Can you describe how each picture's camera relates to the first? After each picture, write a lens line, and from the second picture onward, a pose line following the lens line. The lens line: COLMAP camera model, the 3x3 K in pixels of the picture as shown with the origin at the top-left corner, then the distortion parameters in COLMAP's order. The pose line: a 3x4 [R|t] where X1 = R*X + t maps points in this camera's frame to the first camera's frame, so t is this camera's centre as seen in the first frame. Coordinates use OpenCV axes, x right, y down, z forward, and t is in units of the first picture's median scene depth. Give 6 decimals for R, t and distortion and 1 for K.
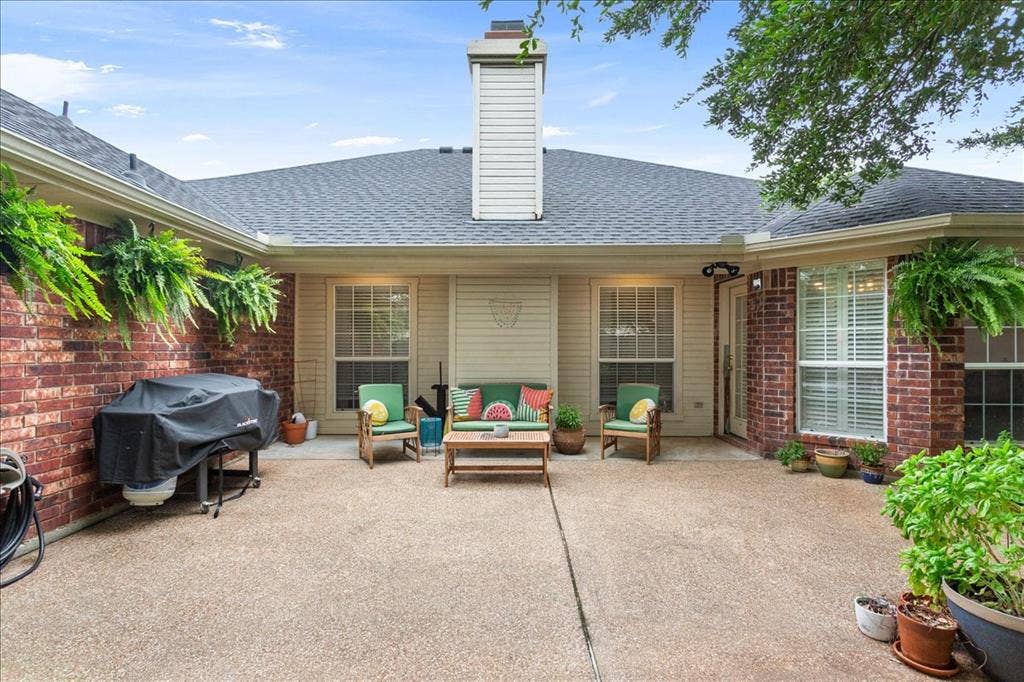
lens RADIAL K [[490.1, 0, 511.9], [0, 490.1, 344.1], [0, 0, 1]] dist [-0.001377, -0.000150]
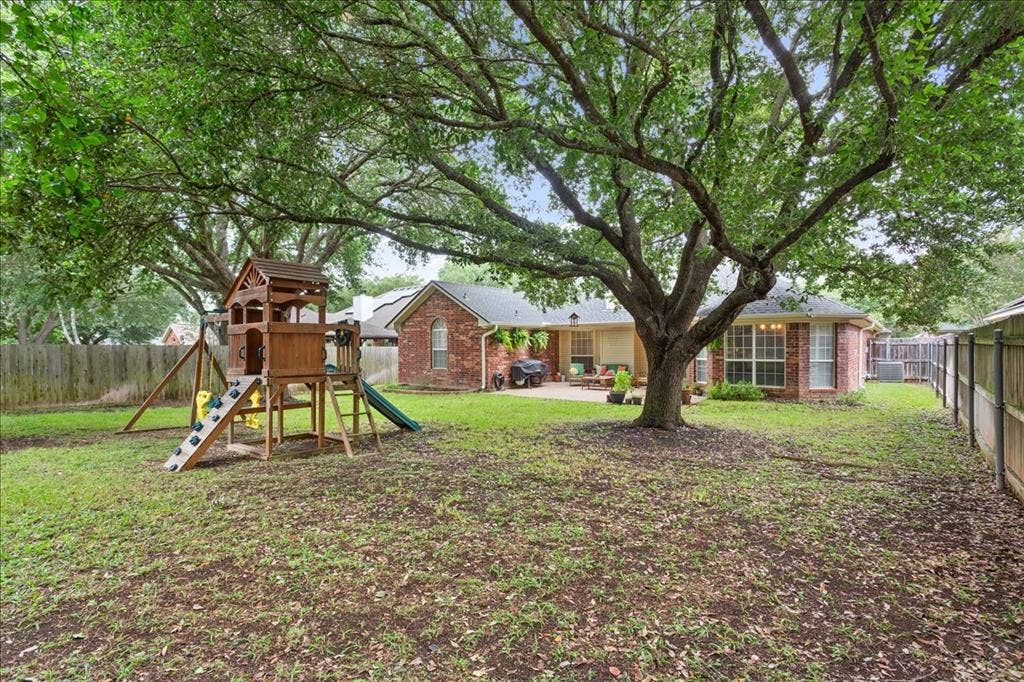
lens RADIAL K [[490.1, 0, 510.8], [0, 490.1, 343.2], [0, 0, 1]] dist [-0.001377, -0.000150]
pose [[0.778495, -0.009462, -0.627579, 2.231460], [0.016569, 0.999848, 0.005478, -0.123202], [0.627432, -0.014663, 0.778534, -2.822702]]
